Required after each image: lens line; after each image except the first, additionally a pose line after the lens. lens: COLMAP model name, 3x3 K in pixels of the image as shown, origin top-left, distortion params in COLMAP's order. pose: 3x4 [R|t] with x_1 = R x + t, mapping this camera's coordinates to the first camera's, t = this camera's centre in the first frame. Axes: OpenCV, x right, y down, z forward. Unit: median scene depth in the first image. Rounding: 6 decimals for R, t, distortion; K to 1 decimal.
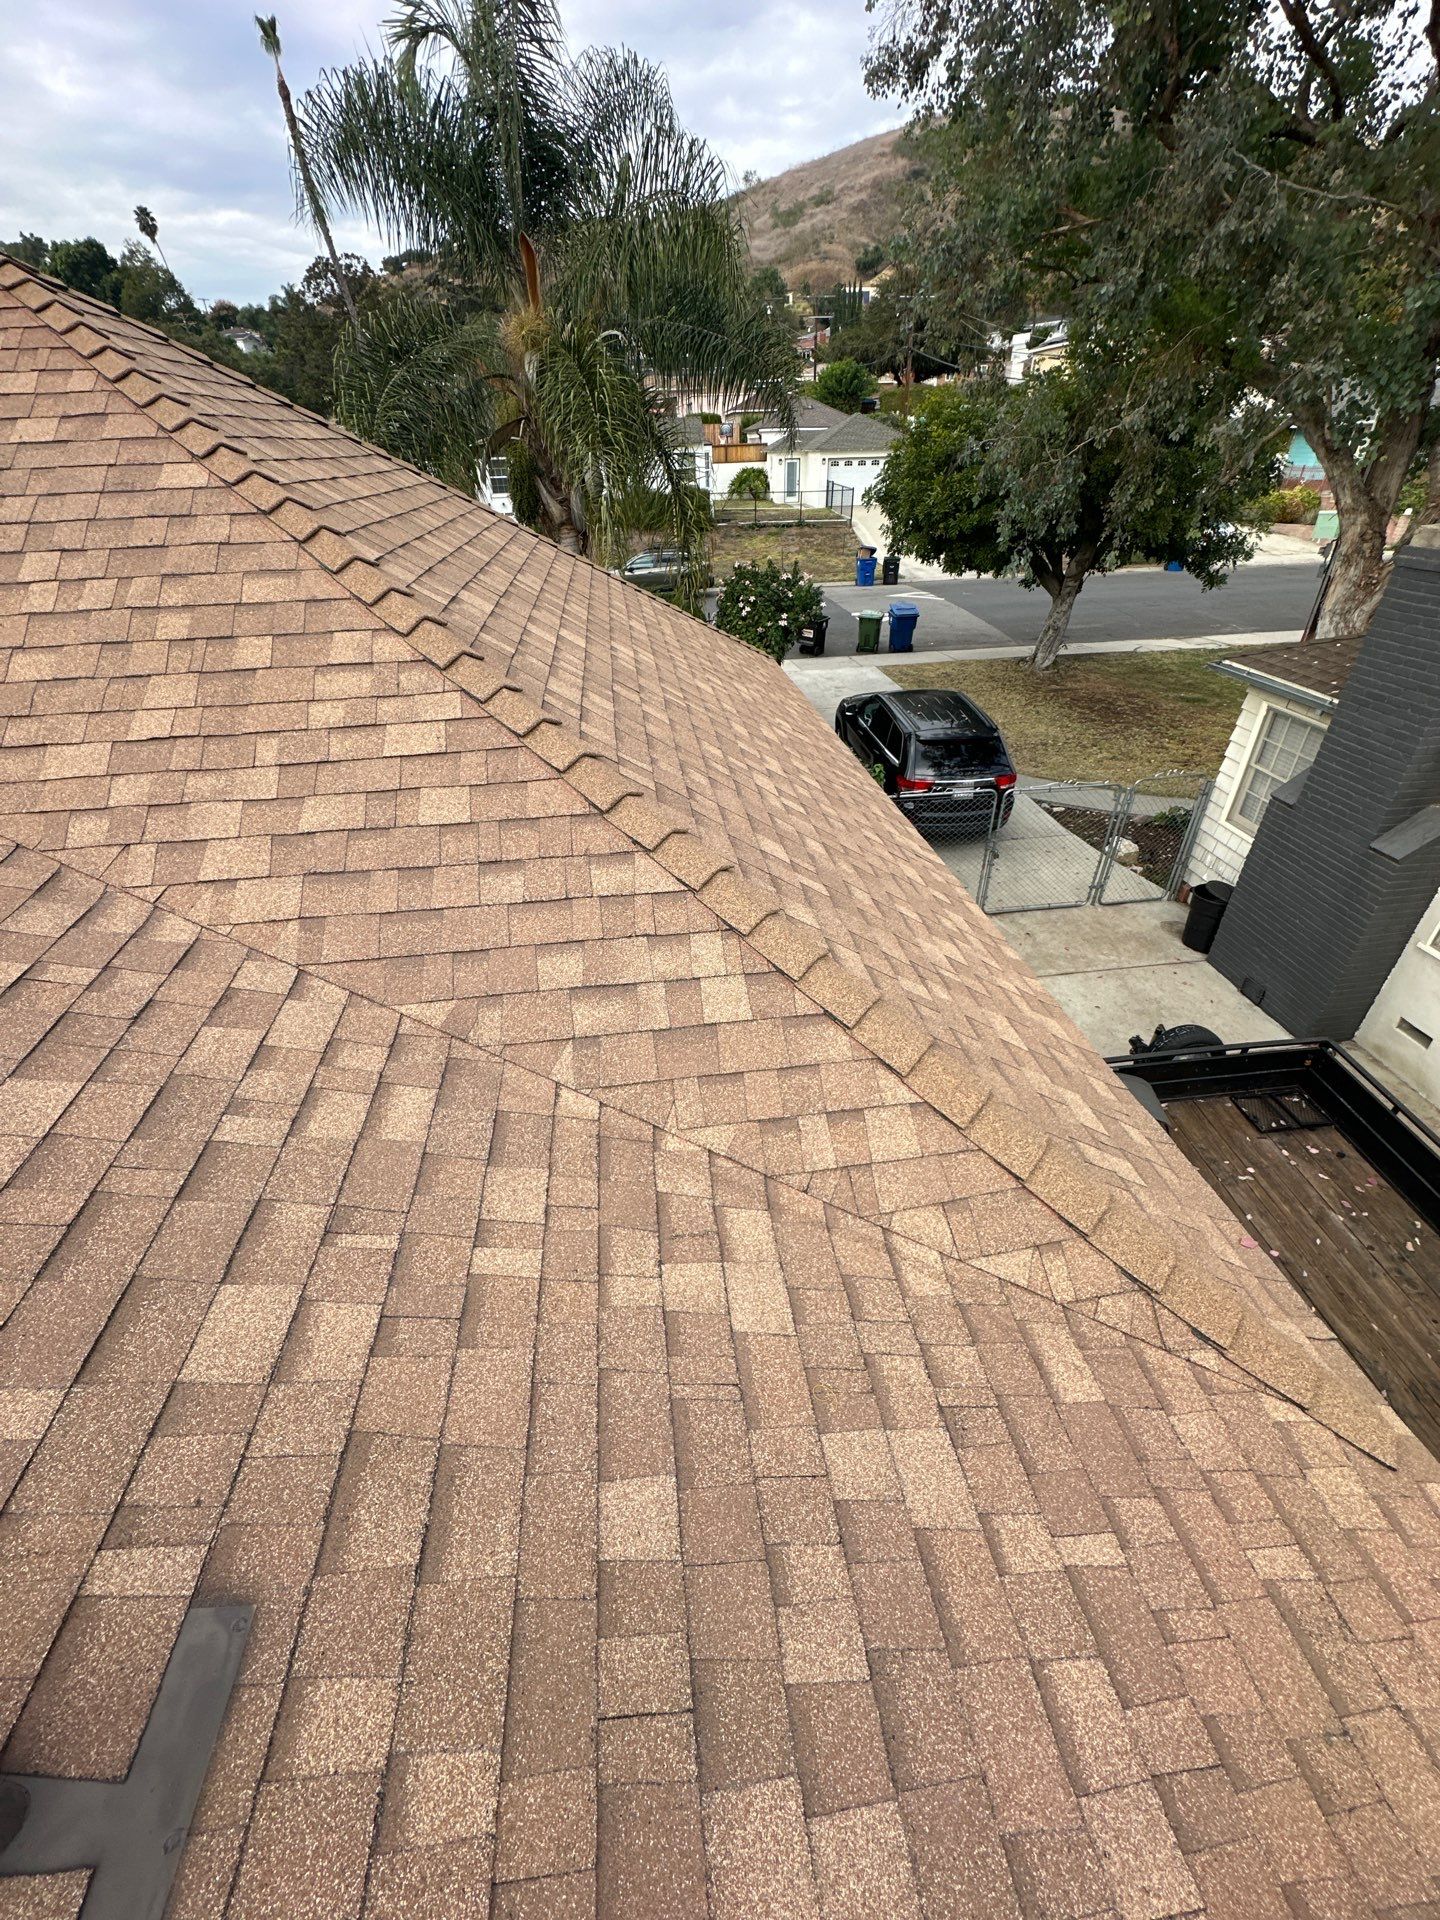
lens RADIAL K [[770.2, 0, 709.3], [0, 770.2, 954.7], [0, 0, 1]] dist [-0.003149, 0.001127]
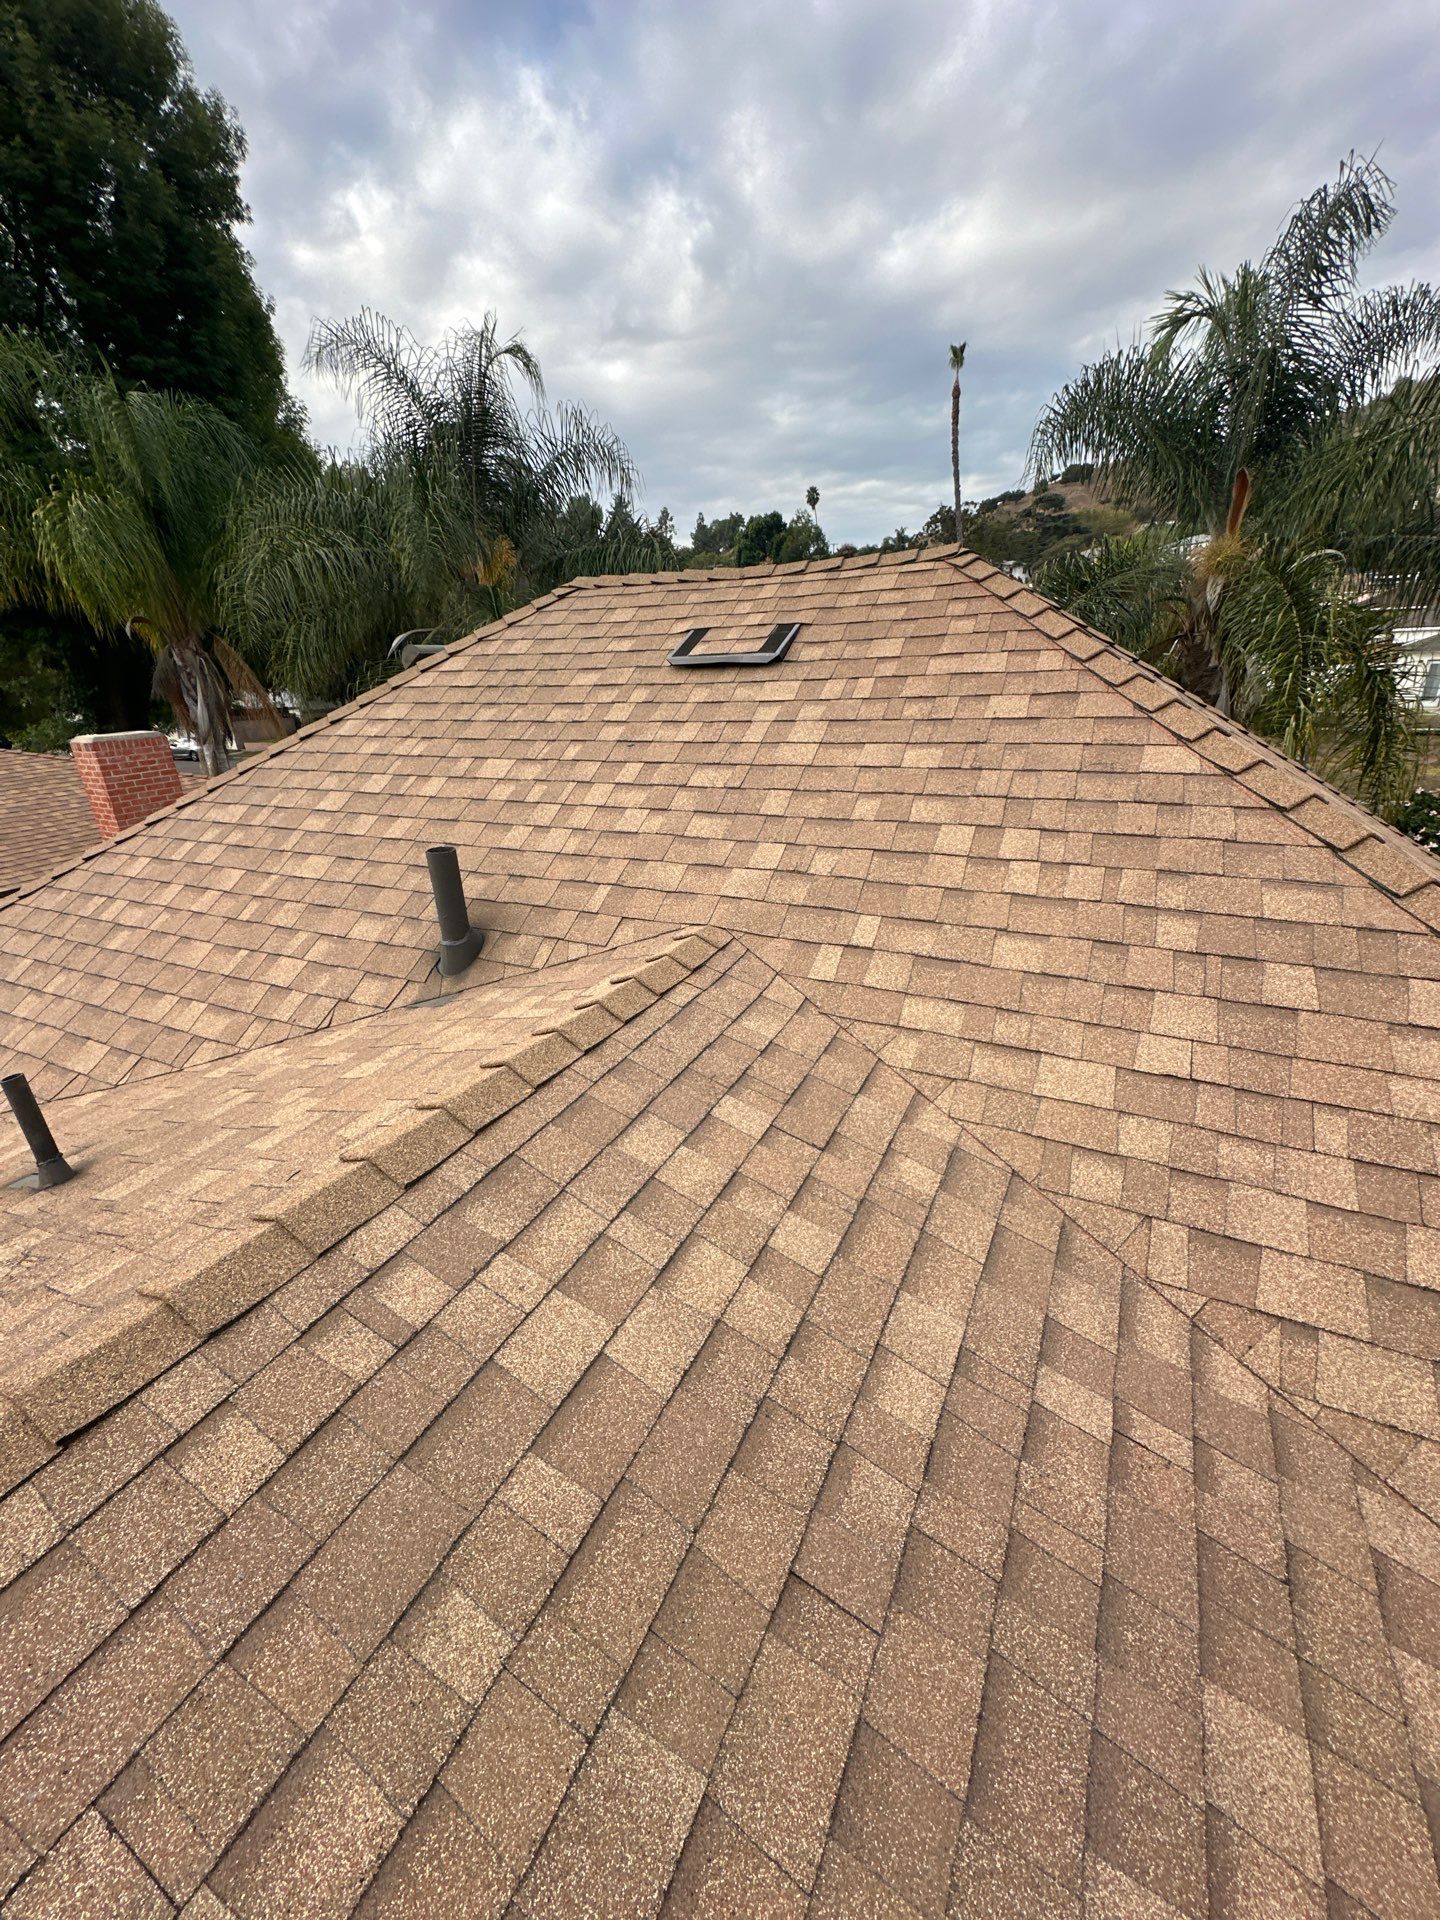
lens RADIAL K [[770.2, 0, 718.4], [0, 770.2, 954.6], [0, 0, 1]] dist [-0.003149, 0.001127]
pose [[0.824190, 0.203009, -0.528676, -0.616369], [-0.305323, 0.945531, -0.112909, -0.141240], [0.476958, 0.254476, 0.841281, 0.034865]]
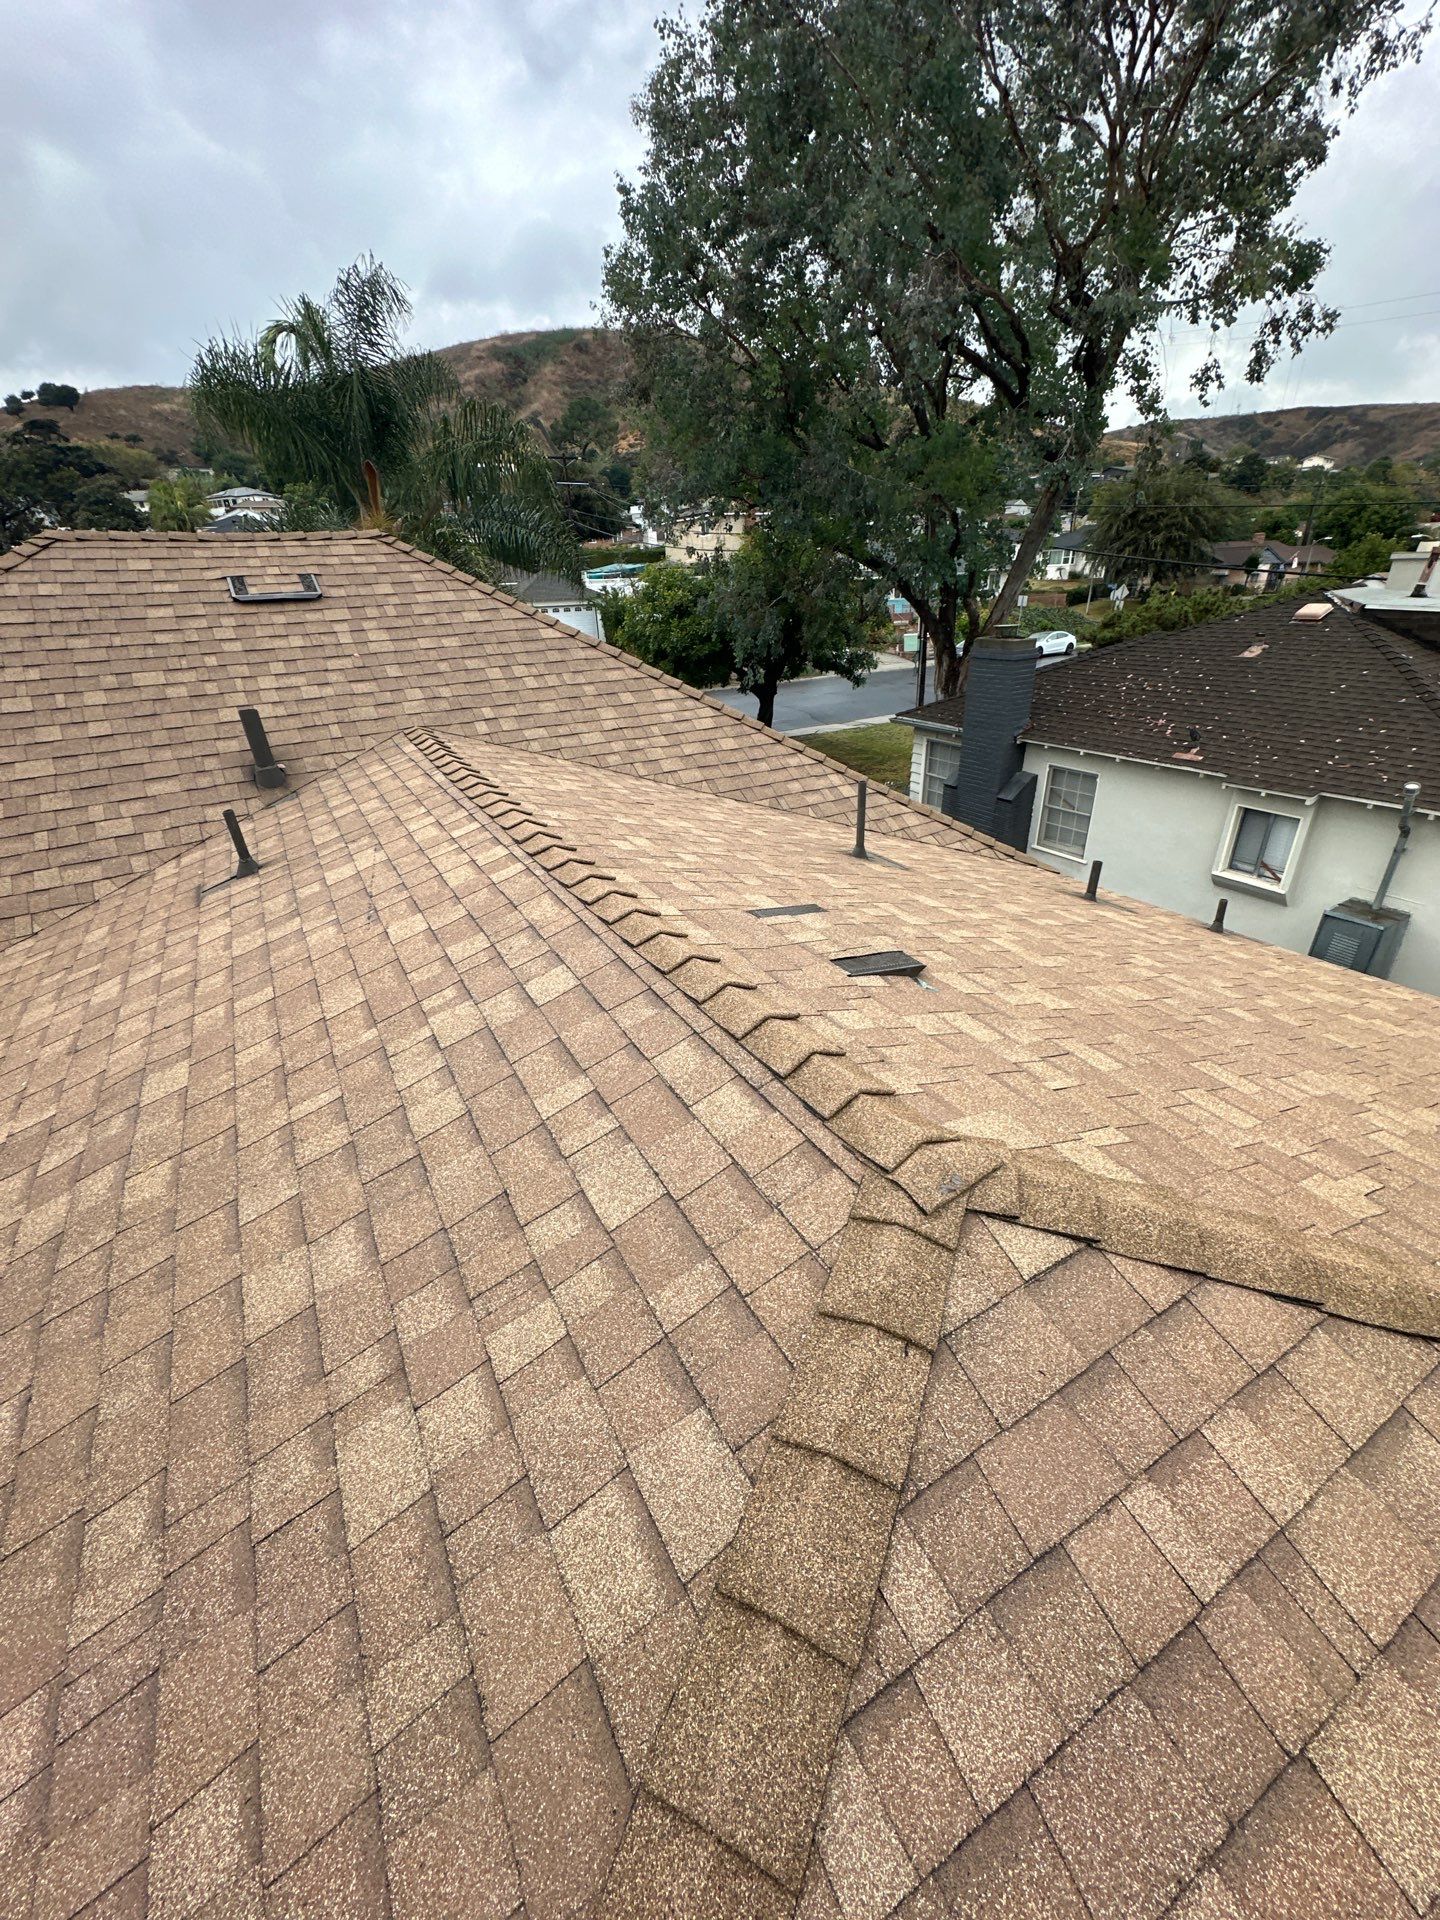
lens RADIAL K [[770.2, 0, 713.4], [0, 770.2, 950.6], [0, 0, 1]] dist [-0.003149, 0.001127]
pose [[0.920887, -0.175687, 0.347996, -1.240019], [0.225963, 0.967988, -0.109266, 0.670572], [-0.317659, 0.179256, 0.931107, -1.151171]]
